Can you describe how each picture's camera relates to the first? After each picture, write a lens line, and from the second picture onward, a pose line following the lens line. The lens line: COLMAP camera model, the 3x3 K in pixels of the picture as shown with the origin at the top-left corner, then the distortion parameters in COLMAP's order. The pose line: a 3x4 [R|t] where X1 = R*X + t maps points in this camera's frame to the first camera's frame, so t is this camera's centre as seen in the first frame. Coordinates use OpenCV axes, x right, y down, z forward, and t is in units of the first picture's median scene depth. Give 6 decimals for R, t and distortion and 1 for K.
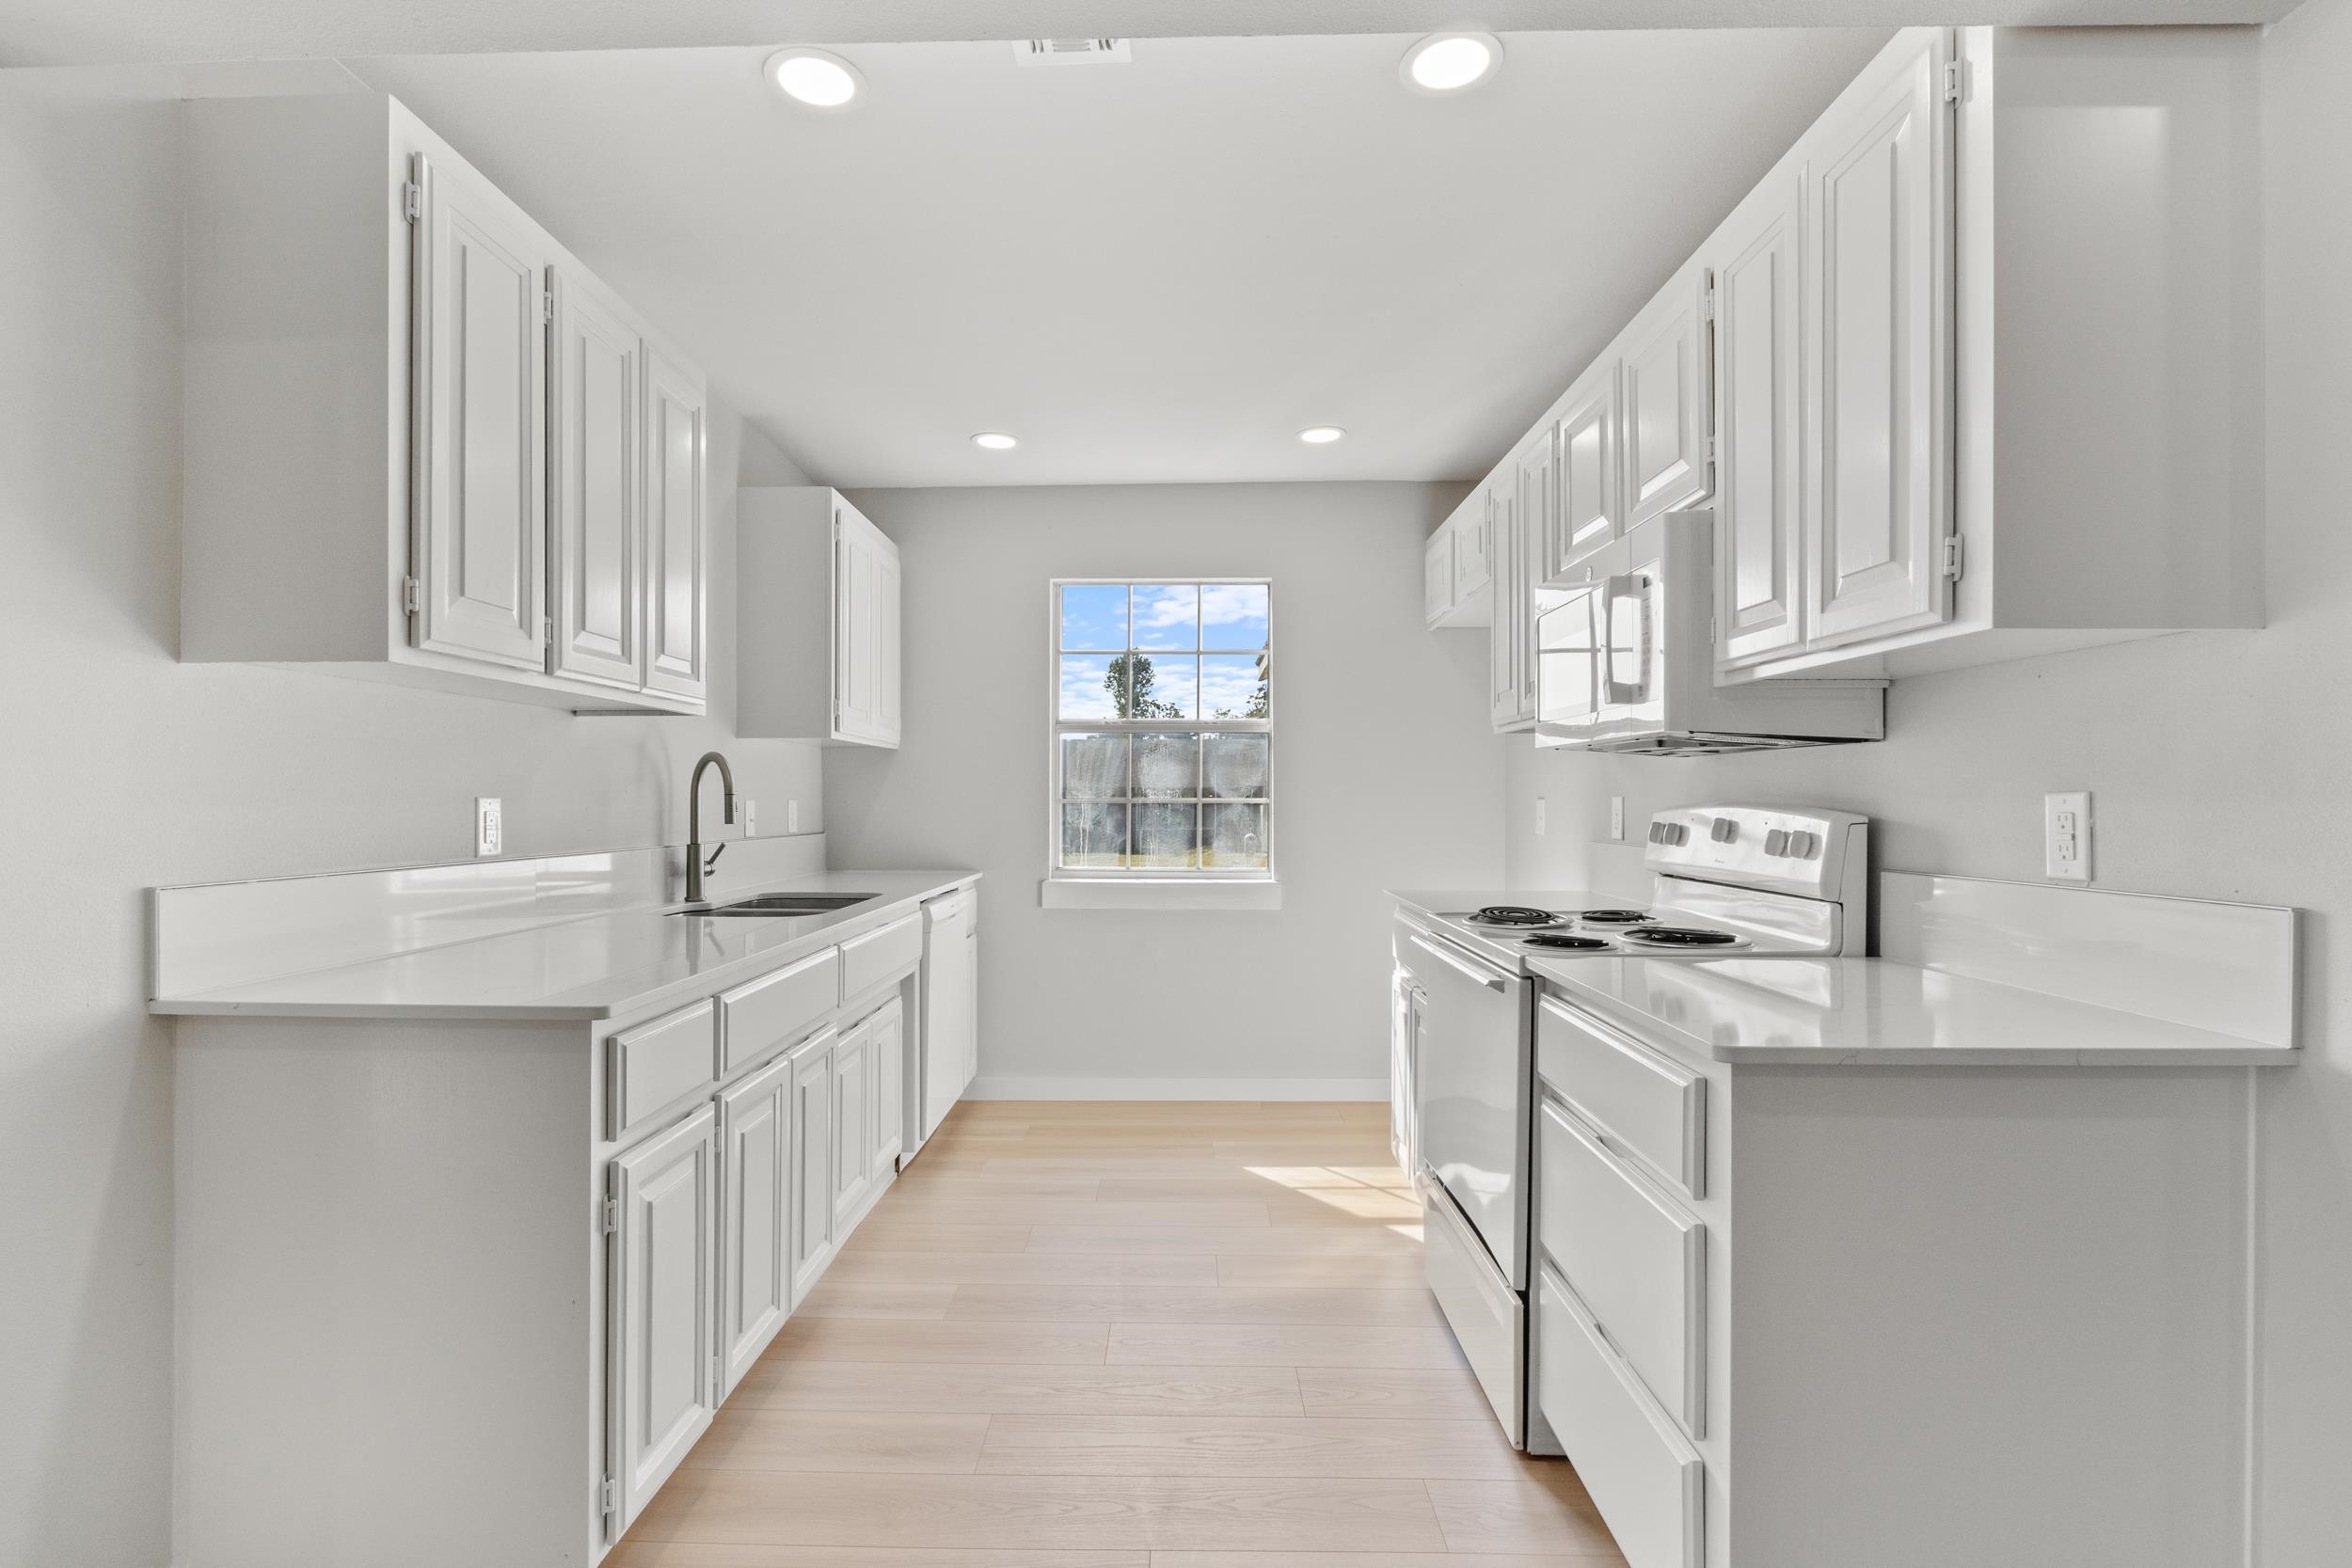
lens RADIAL K [[1098.2, 0, 1141.7], [0, 1098.2, 800.9], [0, 0, 1]] dist [-0.009830, 0.000992]
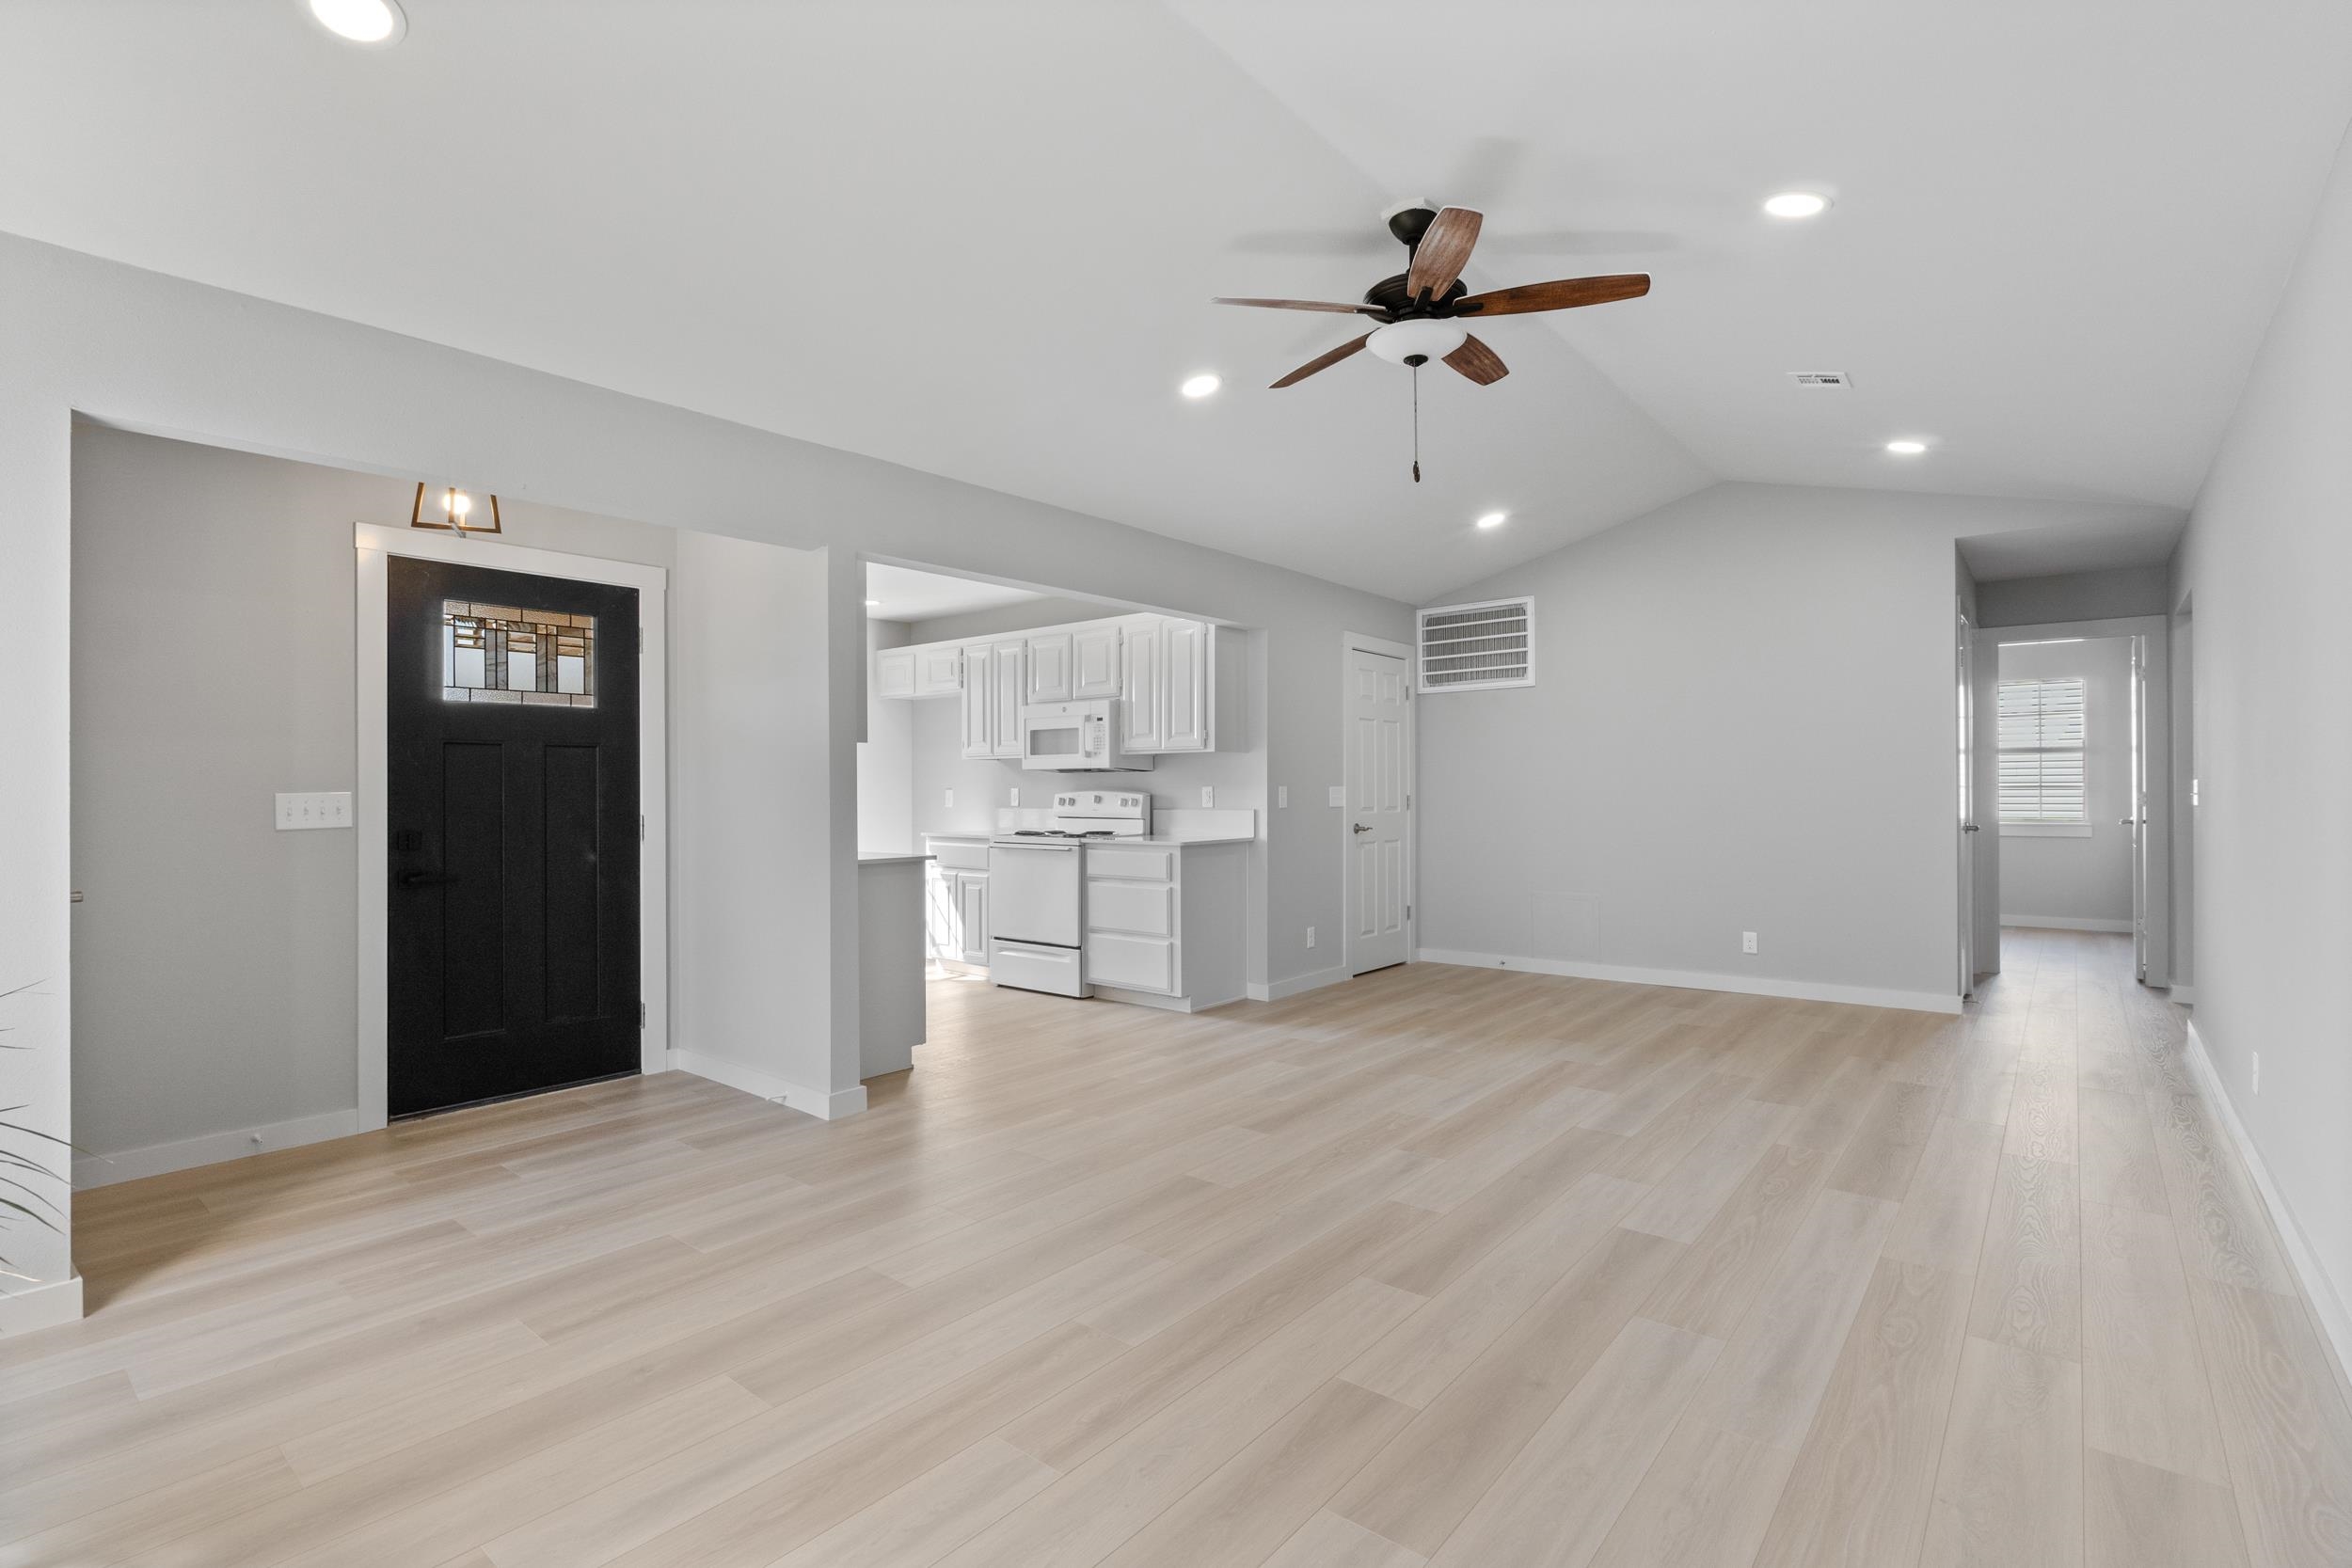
lens RADIAL K [[1098.2, 0, 1194.2], [0, 1098.2, 787.2], [0, 0, 1]] dist [-0.009830, 0.000992]
pose [[0.592454, -0.001099, 0.805603, -1.879103], [0.006039, 0.999977, -0.003077, 0.005602], [-0.805582, 0.006688, 0.592447, -1.053299]]
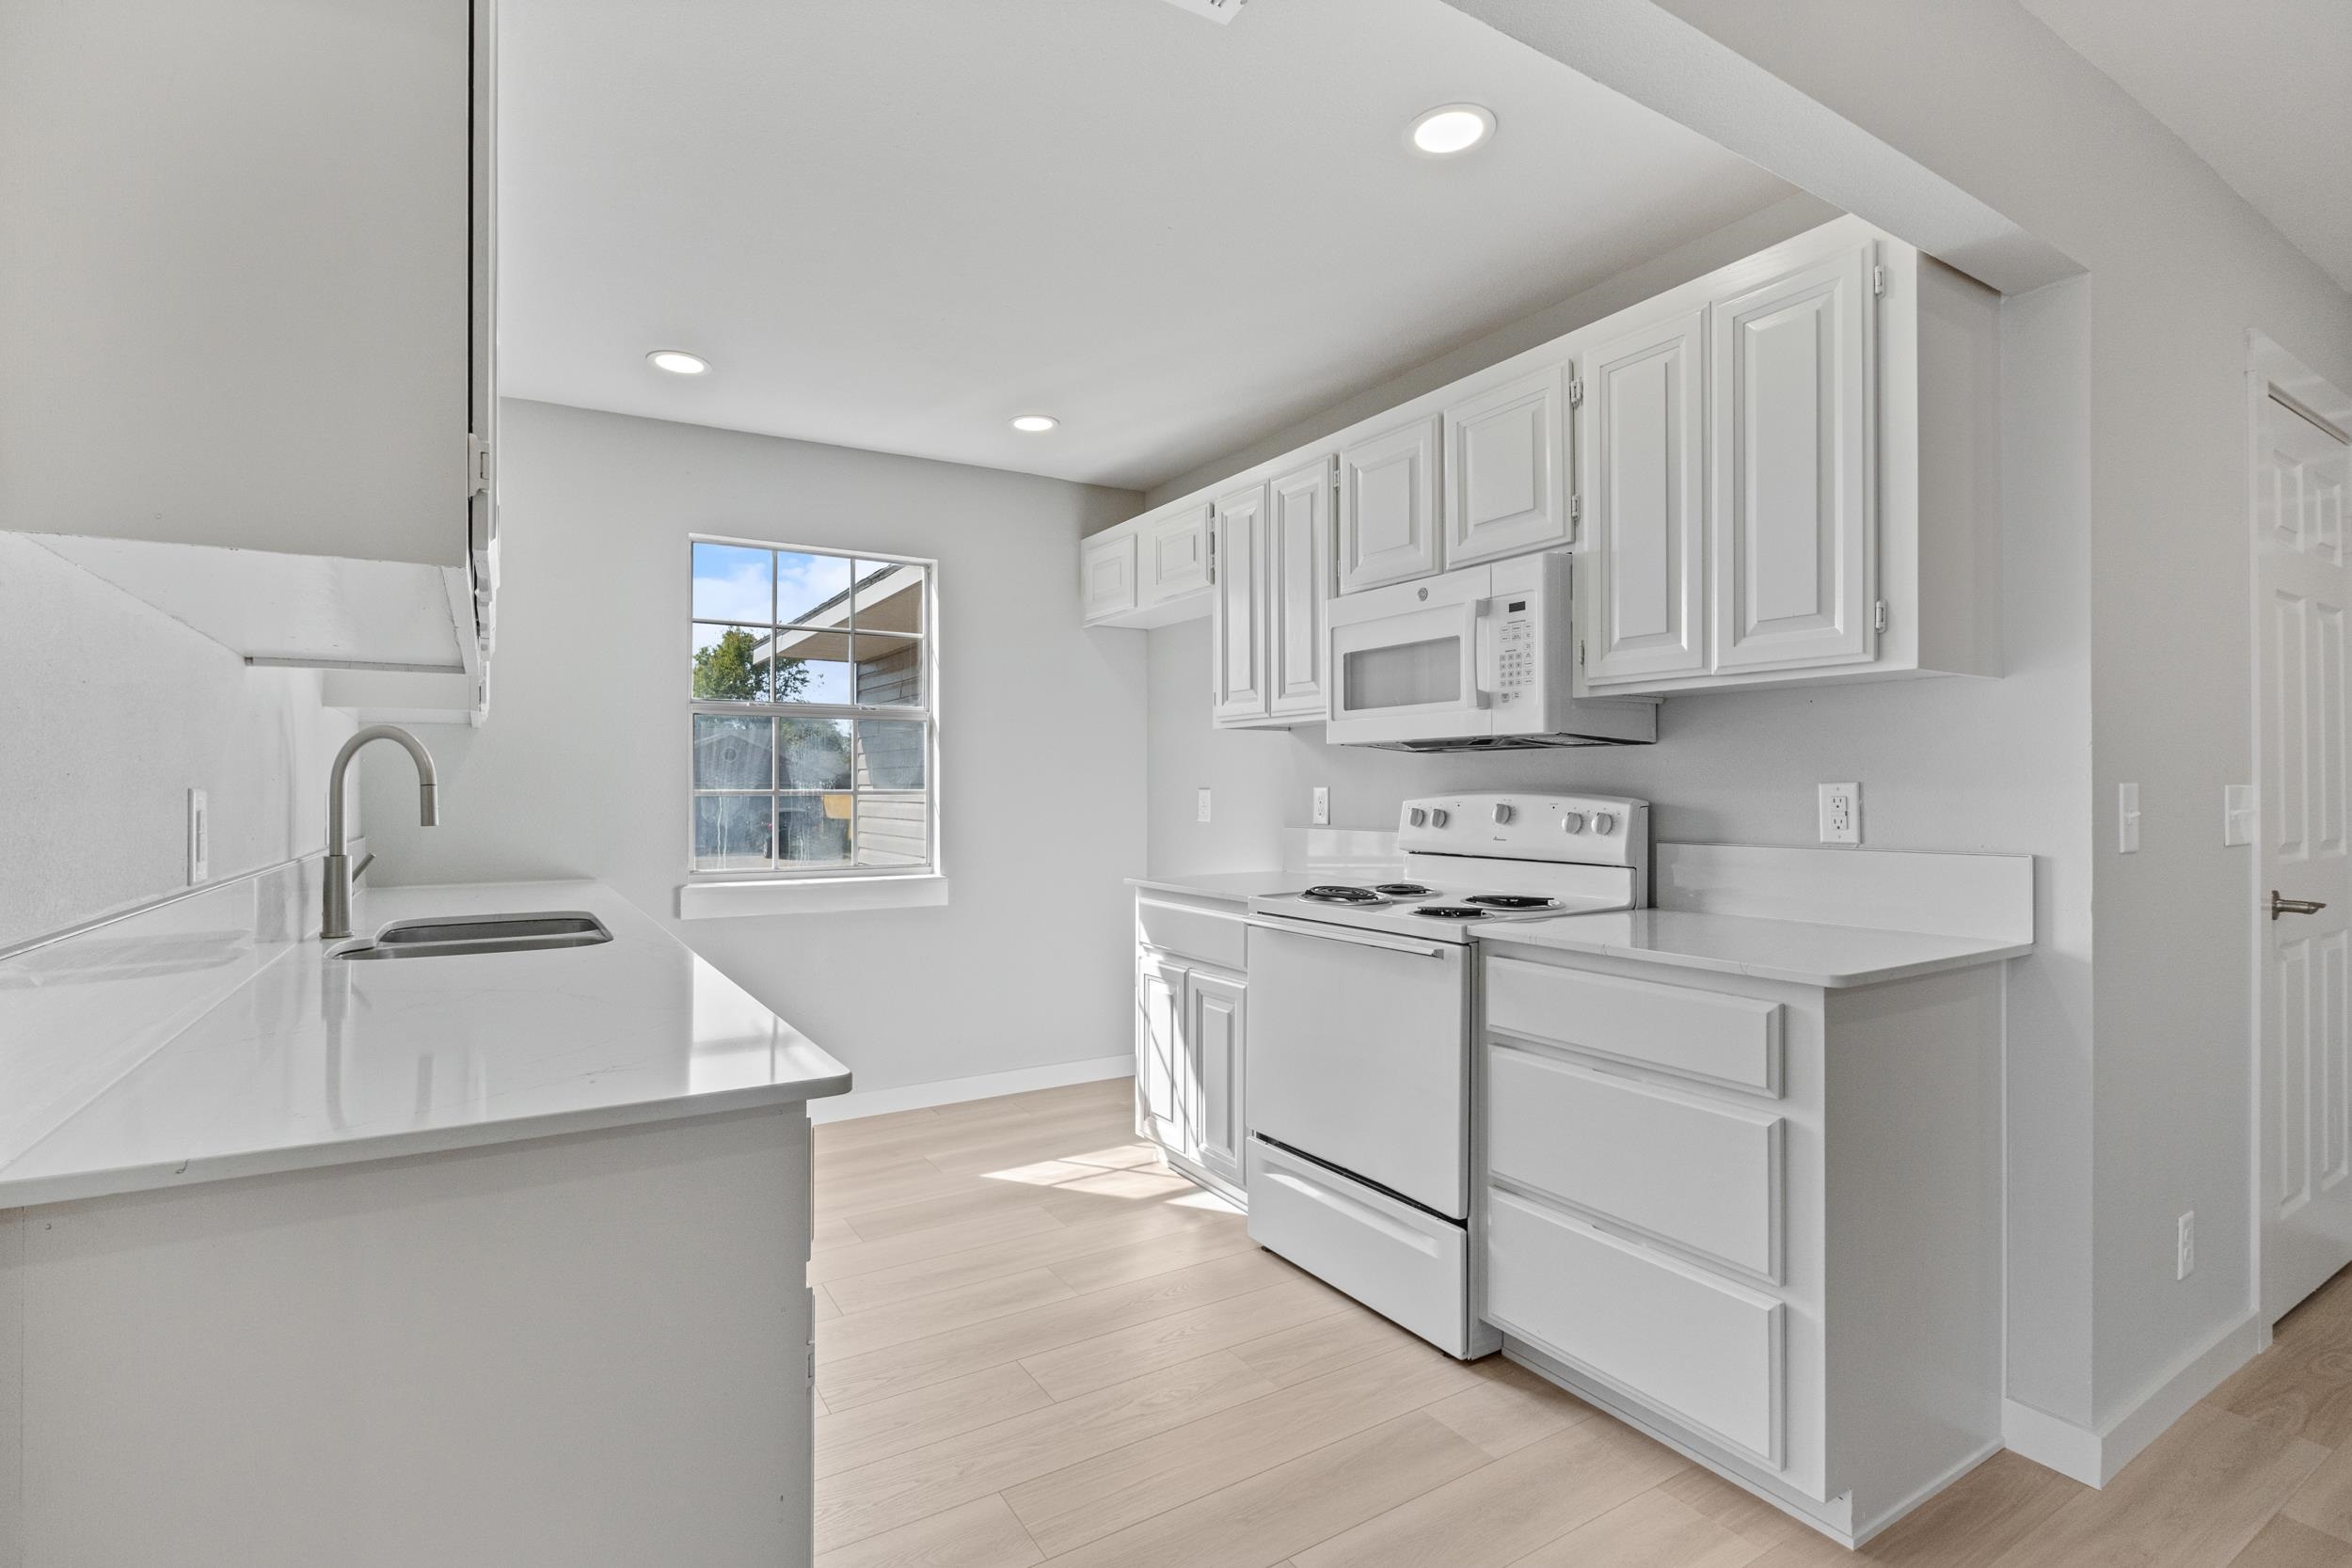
lens RADIAL K [[1098.2, 0, 1147.2], [0, 1098.2, 788.8], [0, 0, 1]] dist [-0.009830, 0.000992]
pose [[0.844287, -0.001584, 0.535889, -0.523349], [0.003840, 0.999988, -0.003094, 0.001008], [-0.535878, 0.004670, 0.844283, 0.201500]]
